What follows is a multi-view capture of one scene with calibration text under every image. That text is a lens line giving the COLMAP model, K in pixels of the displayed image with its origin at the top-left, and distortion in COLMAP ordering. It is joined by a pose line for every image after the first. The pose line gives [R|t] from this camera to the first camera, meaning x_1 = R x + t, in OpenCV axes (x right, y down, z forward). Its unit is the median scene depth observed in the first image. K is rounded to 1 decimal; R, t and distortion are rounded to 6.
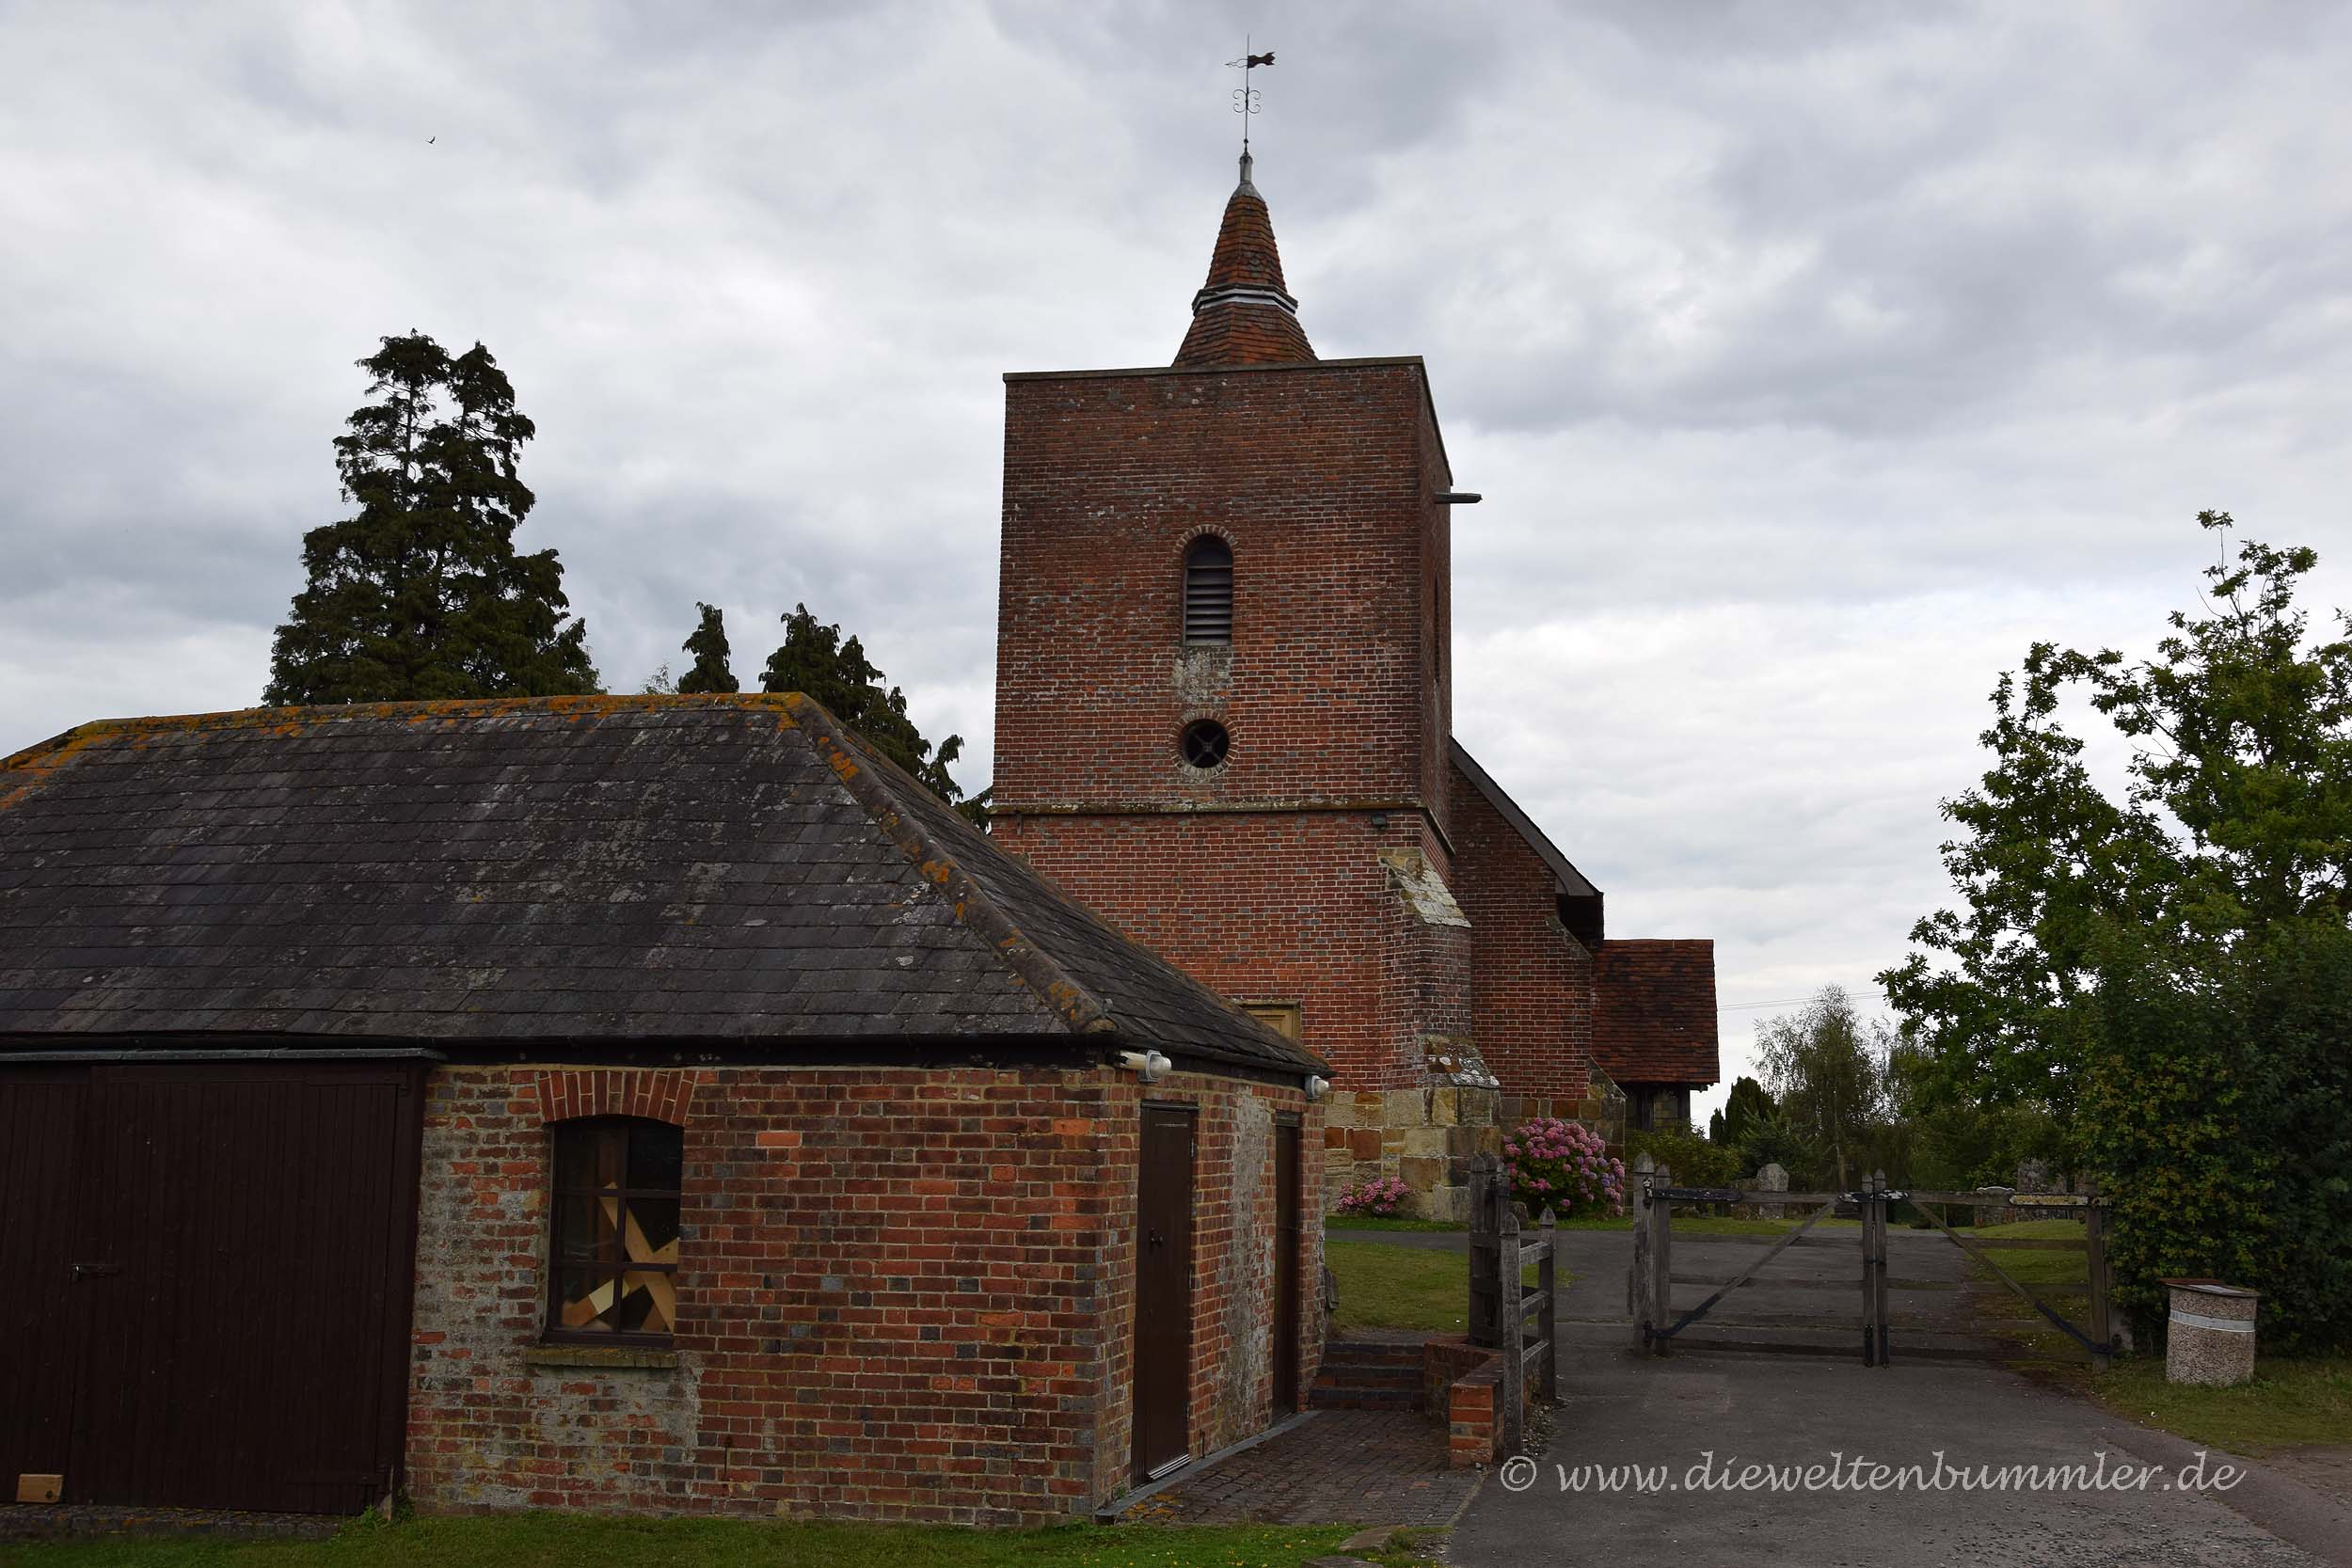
lens RADIAL K [[2248.3, 0, 1176.0], [0, 2248.3, 784.0], [0, 0, 1]] dist [-0.058855, 0.010618]
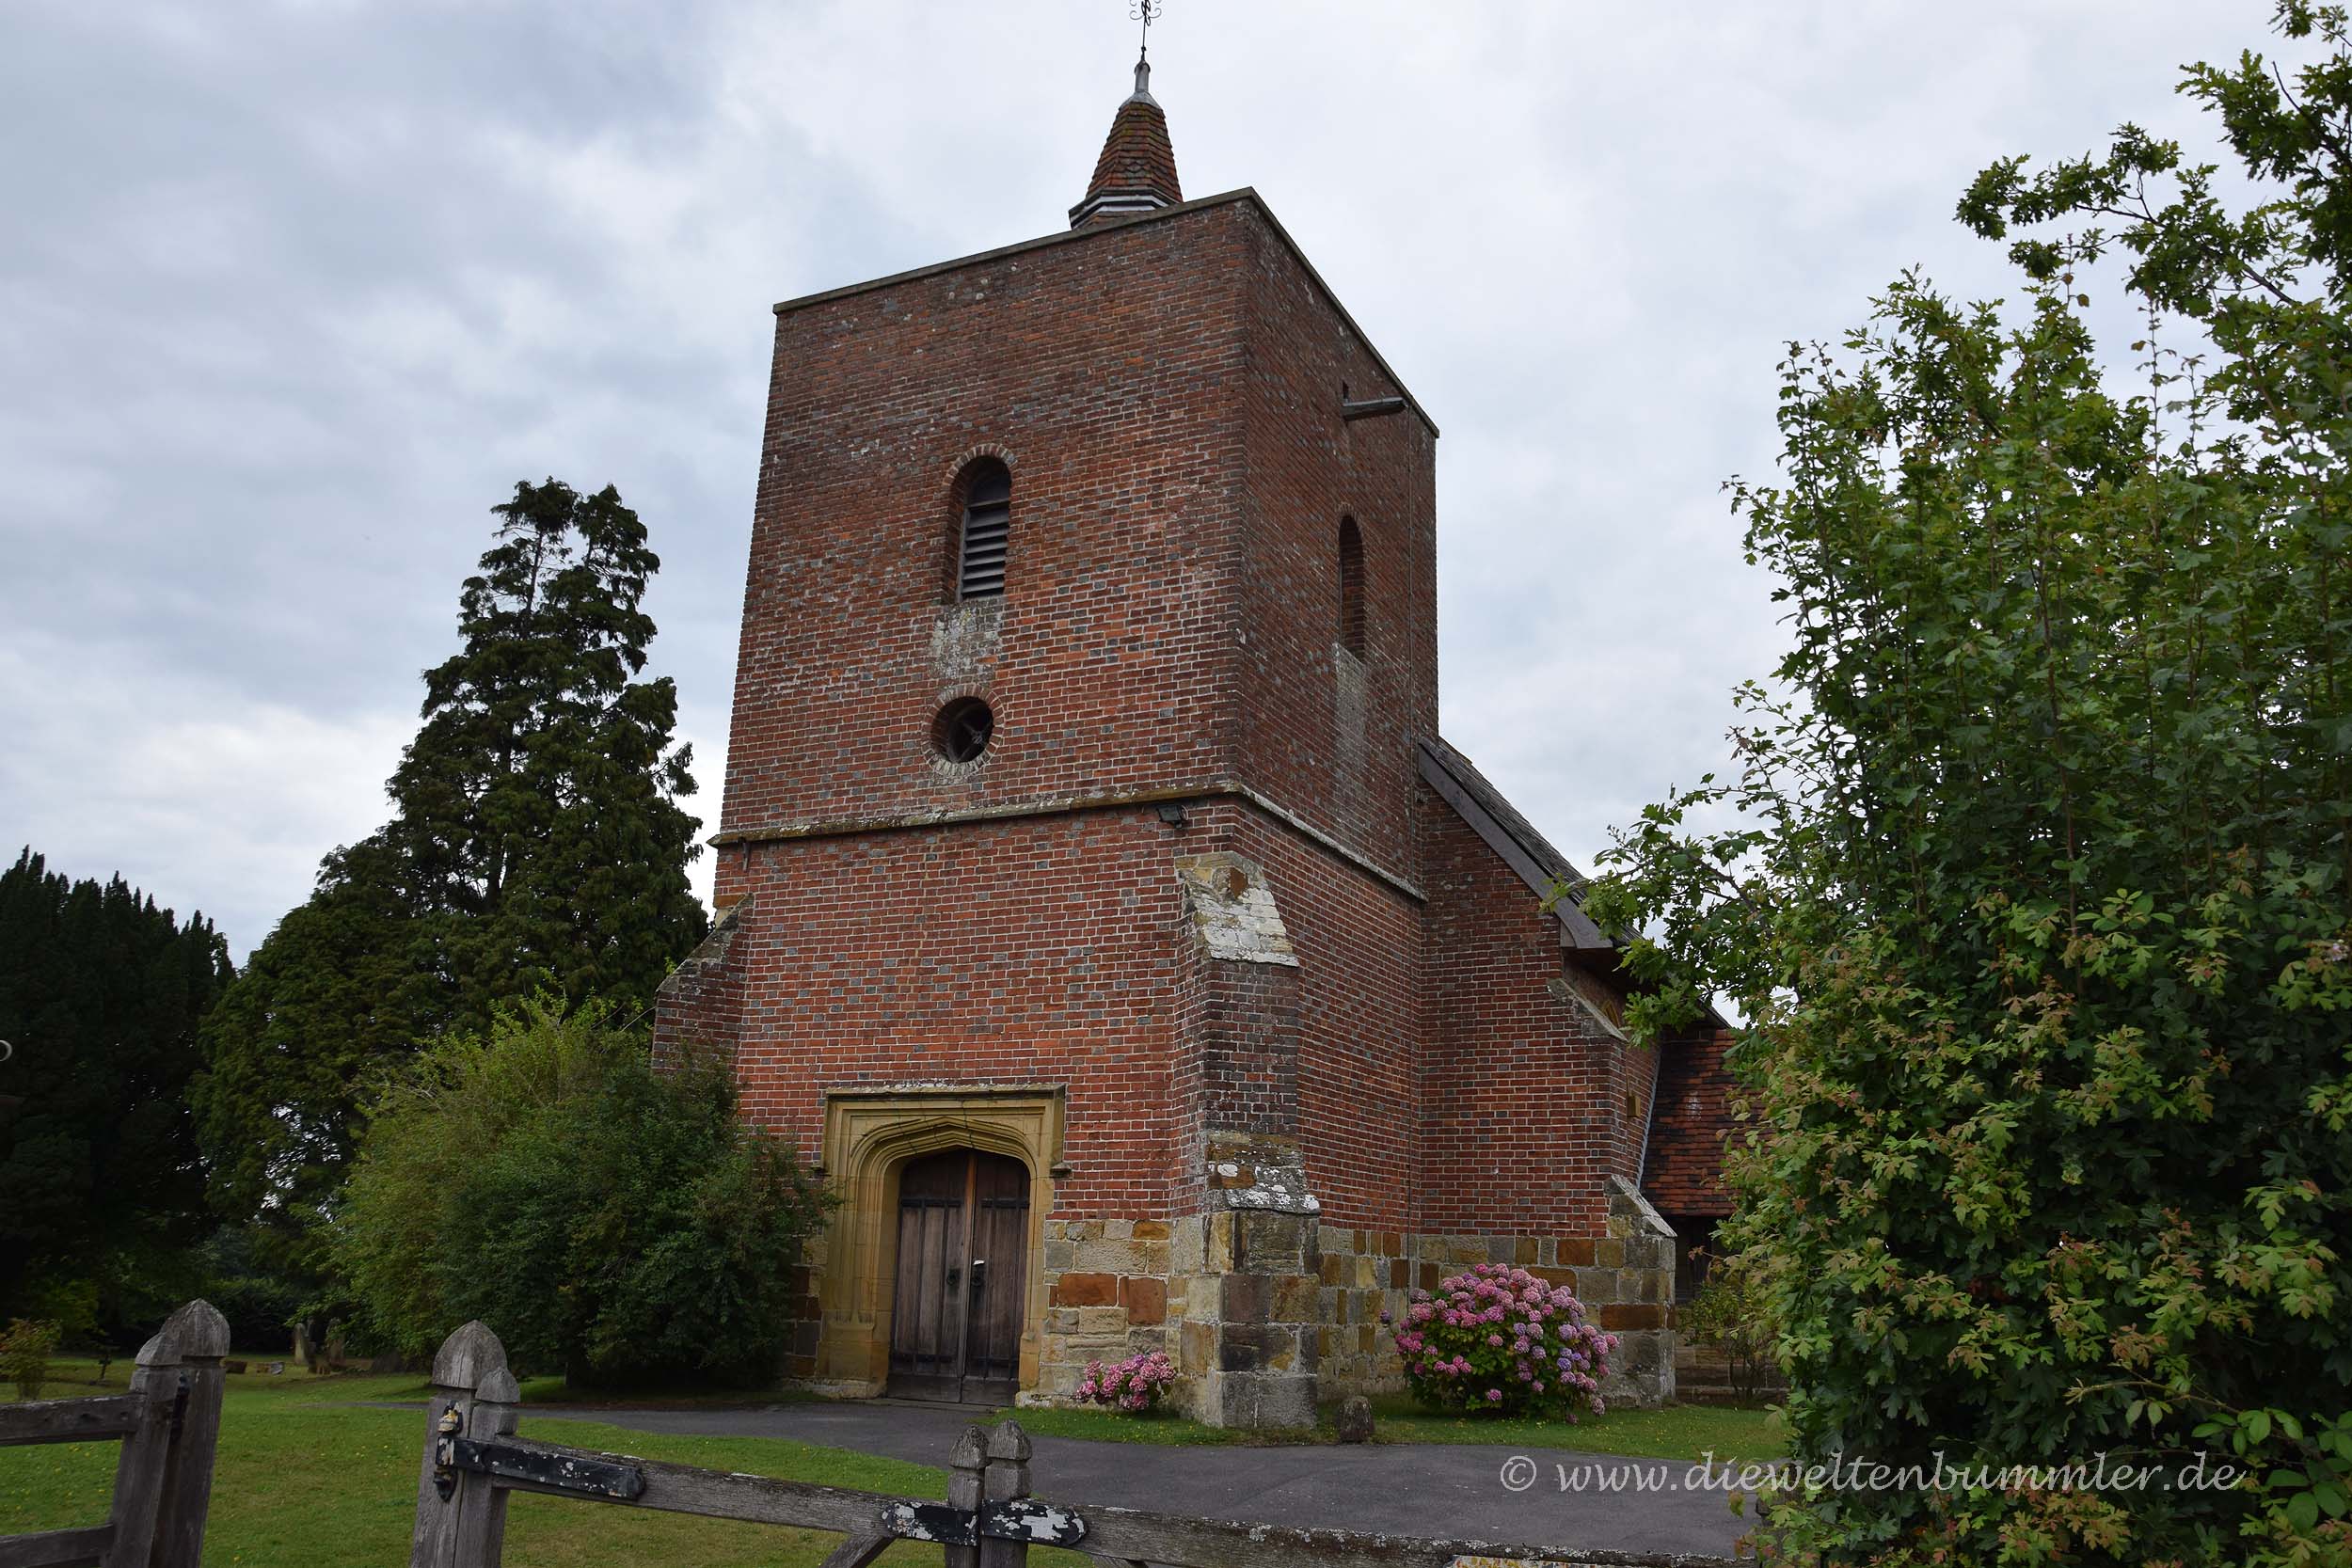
lens RADIAL K [[1800.4, 0, 1243.9], [0, 1800.4, 799.6], [0, 0, 1]] dist [-0.158205, 0.145514]
pose [[0.968663, -0.056637, -0.241836, 0.236736], [0.028600, 0.992613, -0.117908, 0.074267], [0.246727, 0.107297, 0.963127, 0.471709]]
